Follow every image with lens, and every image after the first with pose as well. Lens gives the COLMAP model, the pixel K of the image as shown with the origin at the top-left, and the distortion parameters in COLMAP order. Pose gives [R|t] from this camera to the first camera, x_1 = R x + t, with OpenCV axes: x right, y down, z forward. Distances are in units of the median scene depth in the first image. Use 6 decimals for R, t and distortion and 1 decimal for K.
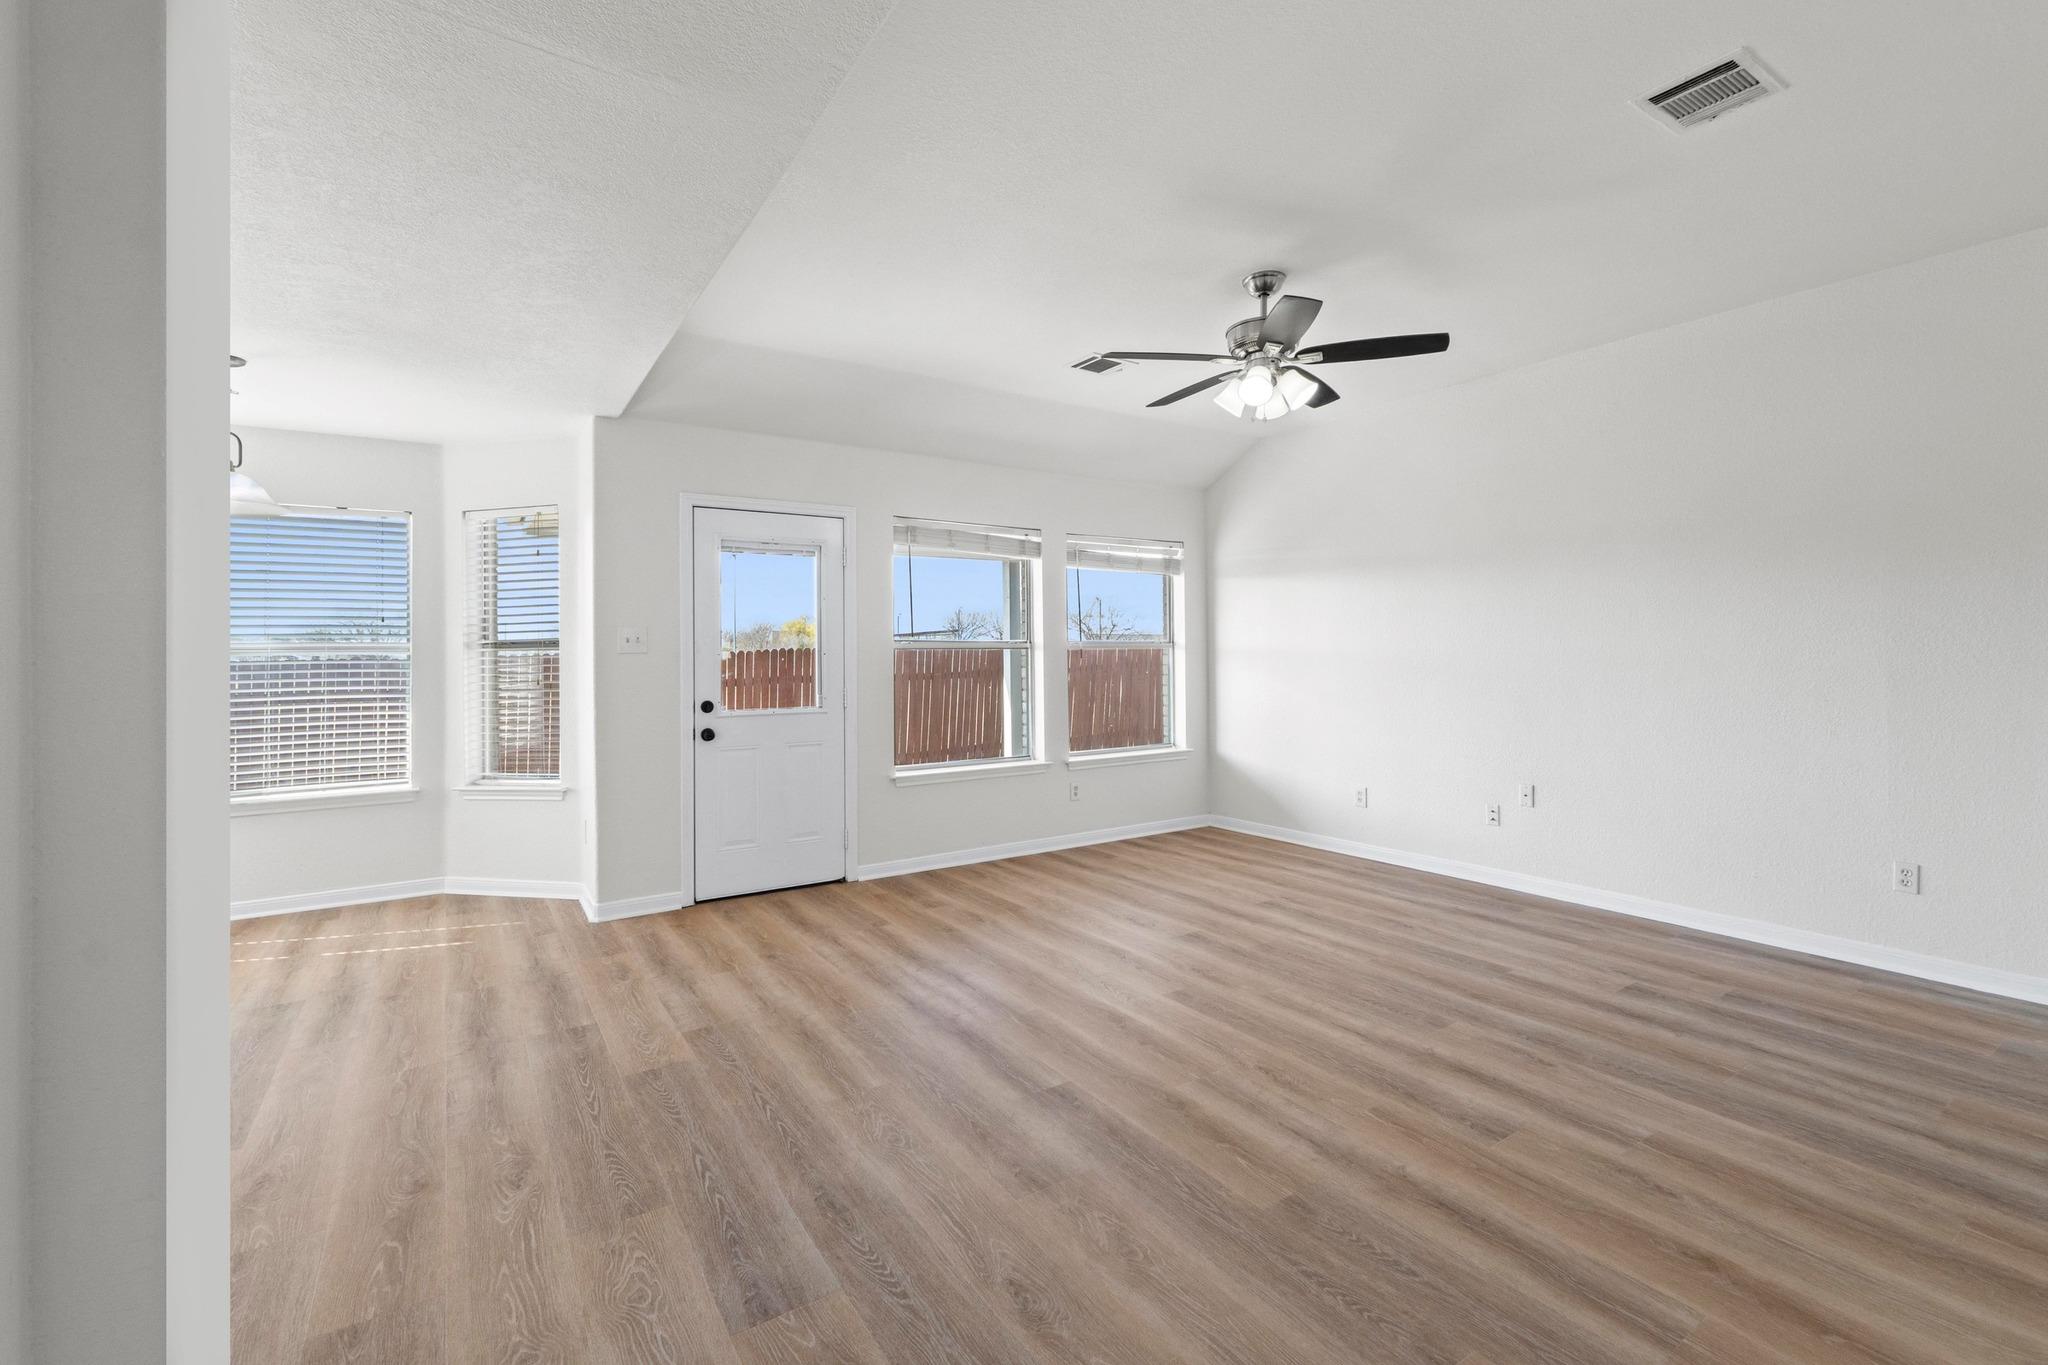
lens RADIAL K [[882.0, 0, 1016.6], [0, 882.0, 654.4], [0, 0, 1]] dist [-0.003932, -0.000411]
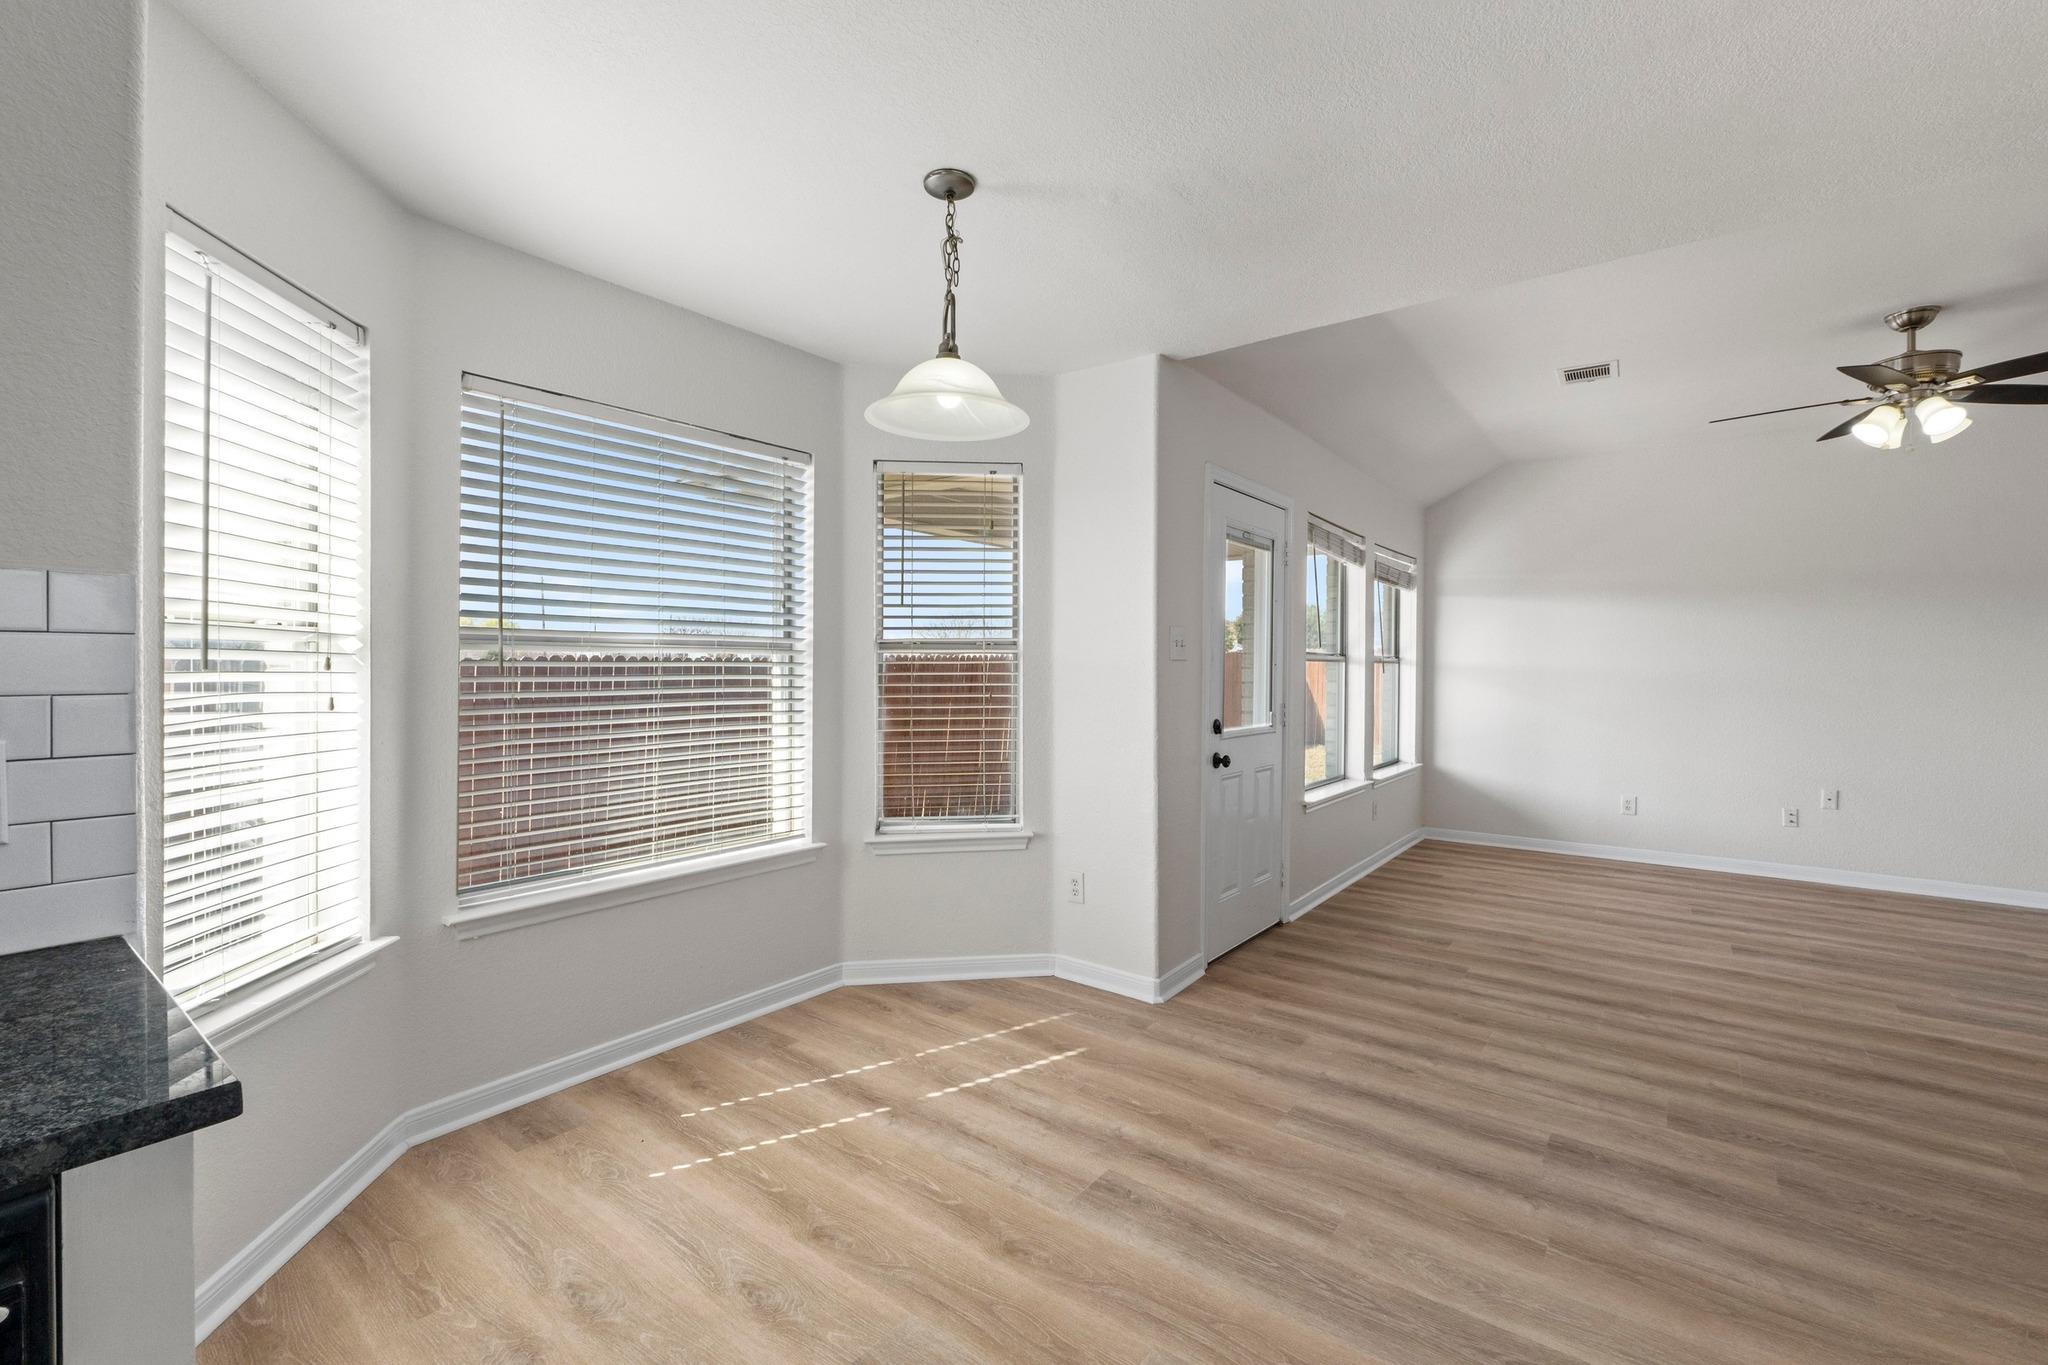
lens RADIAL K [[879.8, 0, 1024.1], [0, 879.8, 662.8], [0, 0, 1]] dist [-0.004079, -0.000332]
pose [[0.940011, 0.018728, 0.340629, -1.145432], [-0.018463, 0.999821, -0.004020, 0.007916], [-0.340644, -0.002510, 0.940189, 0.403794]]
